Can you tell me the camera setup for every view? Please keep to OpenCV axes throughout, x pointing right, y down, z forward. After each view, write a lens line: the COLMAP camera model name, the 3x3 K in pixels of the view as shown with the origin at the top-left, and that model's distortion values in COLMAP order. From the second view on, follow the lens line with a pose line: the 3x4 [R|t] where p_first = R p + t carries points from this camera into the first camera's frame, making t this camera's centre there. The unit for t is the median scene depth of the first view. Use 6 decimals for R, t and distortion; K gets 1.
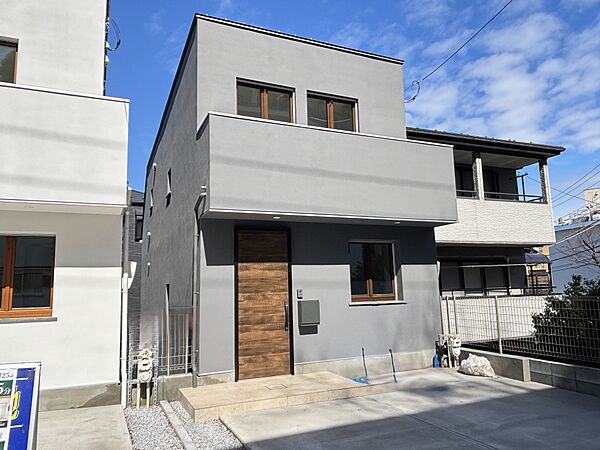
lens RADIAL K [[444.0, 0, 299.5], [0, 444.0, 223.9], [0, 0, 1]] dist [0.010078, 0.006549]
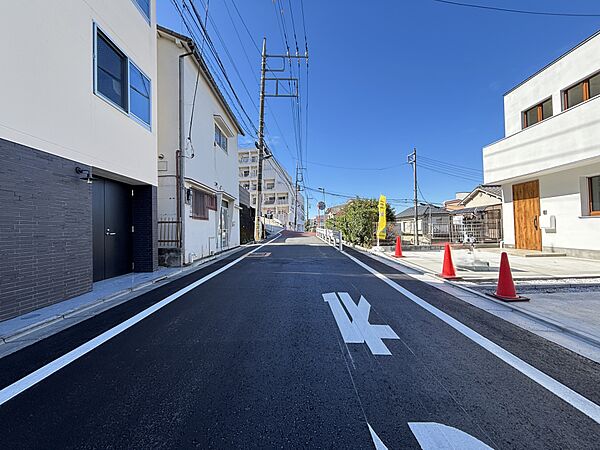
lens RADIAL K [[239.5, 0, 299.9], [0, 239.5, 223.4], [0, 0, 1]] dist [0.003353, 0.000255]
pose [[-0.407506, 0.013341, -0.913105, 0.704763], [0.170461, 0.983430, -0.061706, 0.061480], [0.897152, -0.180794, -0.403028, 0.144358]]
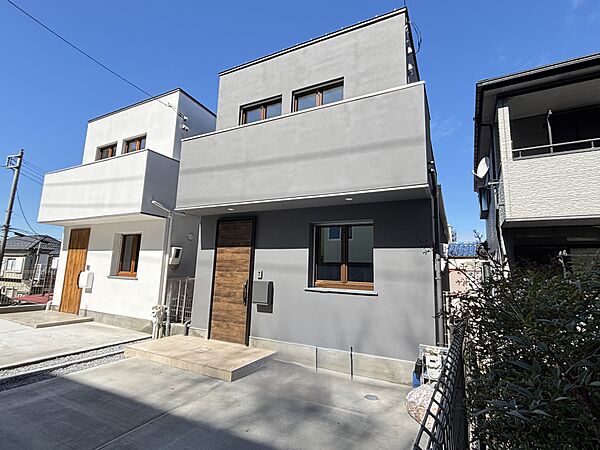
lens RADIAL K [[297.1, 0, 298.4], [0, 297.1, 222.3], [0, 0, 1]] dist [0.004644, -0.000143]
pose [[0.617895, -0.076716, -0.782509, 0.663622], [0.068527, 0.996696, -0.043603, 0.065592], [0.783269, -0.026681, 0.621111, 0.622345]]
